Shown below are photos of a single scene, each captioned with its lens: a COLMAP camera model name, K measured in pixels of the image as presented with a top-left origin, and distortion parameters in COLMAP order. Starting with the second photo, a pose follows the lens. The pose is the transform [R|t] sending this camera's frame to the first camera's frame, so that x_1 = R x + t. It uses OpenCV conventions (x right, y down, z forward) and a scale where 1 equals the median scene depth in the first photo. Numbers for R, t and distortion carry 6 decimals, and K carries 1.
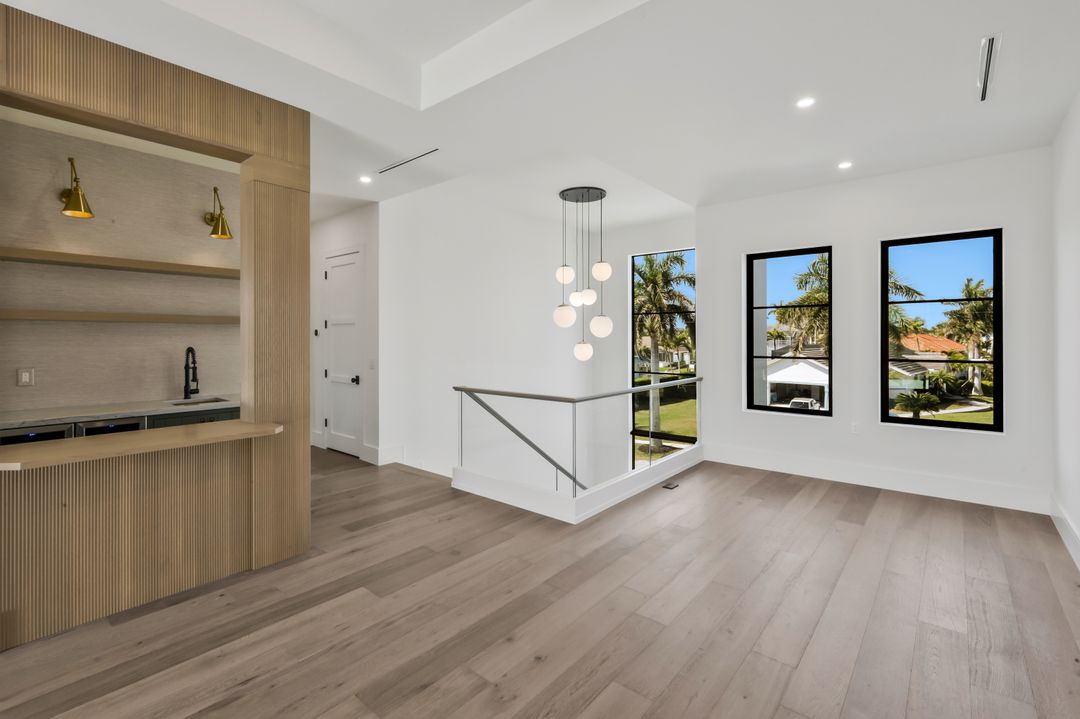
lens RADIAL K [[486.0, 0, 535.8], [0, 486.0, 337.4], [0, 0, 1]] dist [-0.001489, -0.000138]
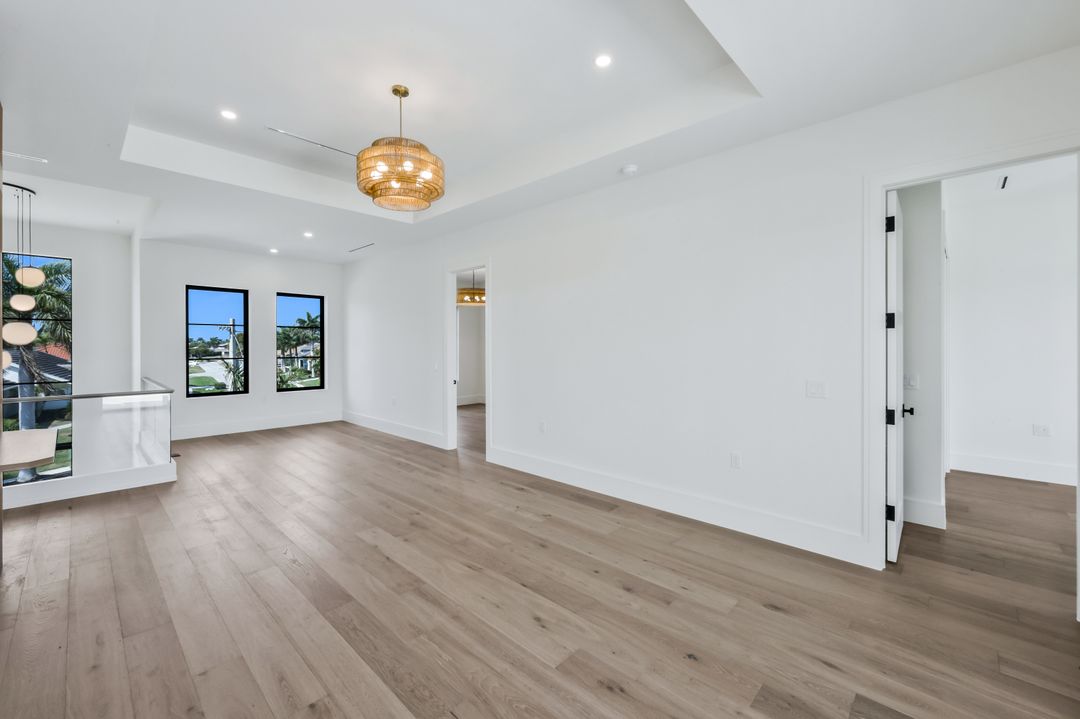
lens RADIAL K [[437.6, 0, 540.0], [0, 437.6, 347.2], [0, 0, 1]] dist [0.001207, 0.000094]
pose [[0.055399, -0.002046, 0.998462, -0.894492], [-0.001746, 0.999996, 0.002146, 0.000604], [-0.998463, -0.001863, 0.055395, -0.082281]]
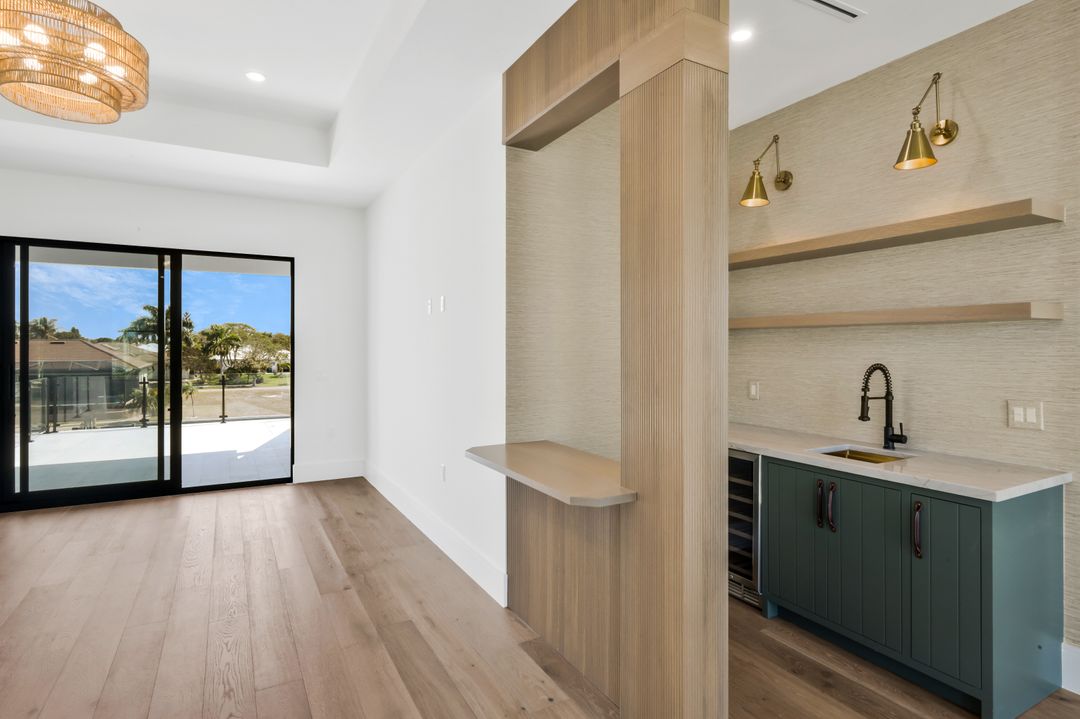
lens RADIAL K [[570.1, 0, 541.2], [0, 570.1, 353.0], [0, 0, 1]] dist [0.004608, 0.000451]
pose [[-0.352865, 0.012104, -0.935596, 0.094273], [0.002275, 0.999924, 0.012078, -0.002740], [0.935672, 0.002133, -0.352866, 0.747605]]
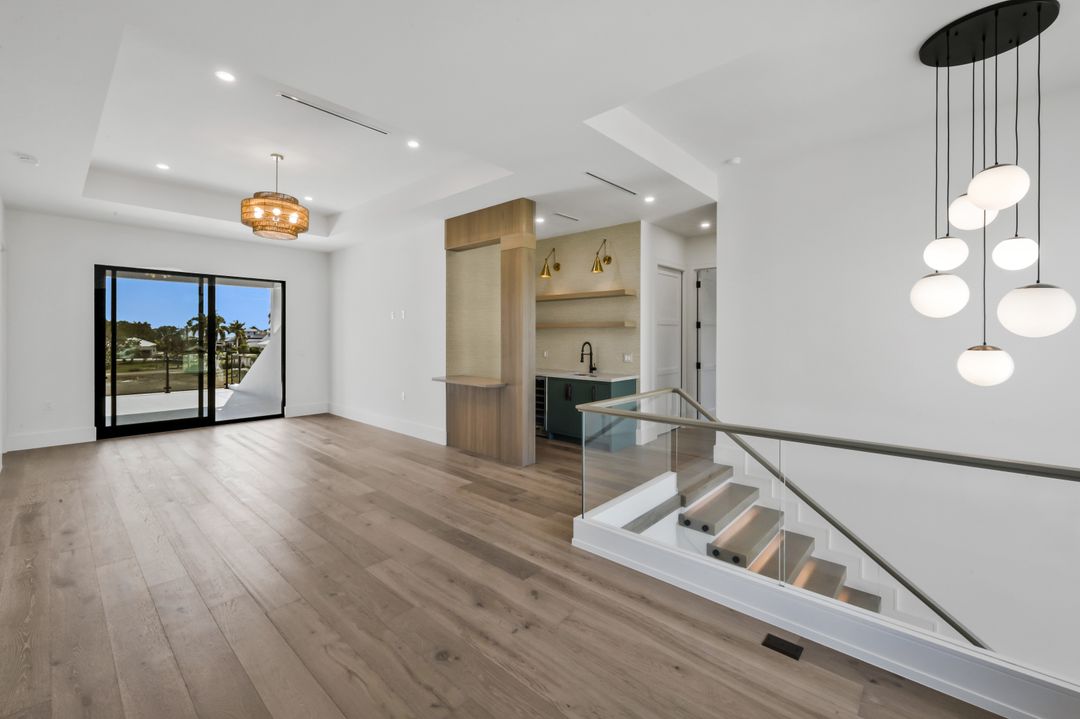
lens RADIAL K [[449.7, 0, 539.3], [0, 449.7, 337.2], [0, 0, 1]] dist [0.000589, 0.000065]
pose [[-0.034509, 0.005360, -0.999390, 0.732612], [-0.000527, 0.999985, 0.005381, -0.003535], [0.999404, 0.000712, -0.034506, 0.775012]]
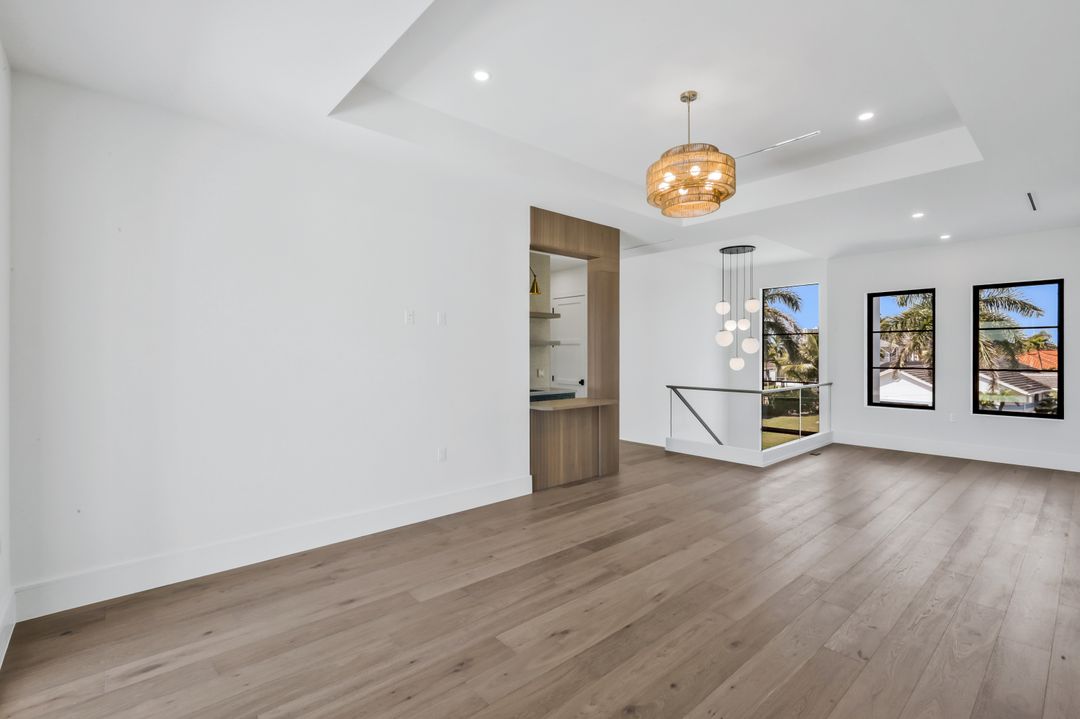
lens RADIAL K [[487.7, 0, 542.0], [0, 487.7, 355.5], [0, 0, 1]] dist [-0.003585, -0.000510]
pose [[0.990861, 0.001728, -0.134879, -0.353486], [-0.001069, 0.999987, 0.004954, -0.001094], [0.134885, -0.004765, 0.990850, -0.591860]]
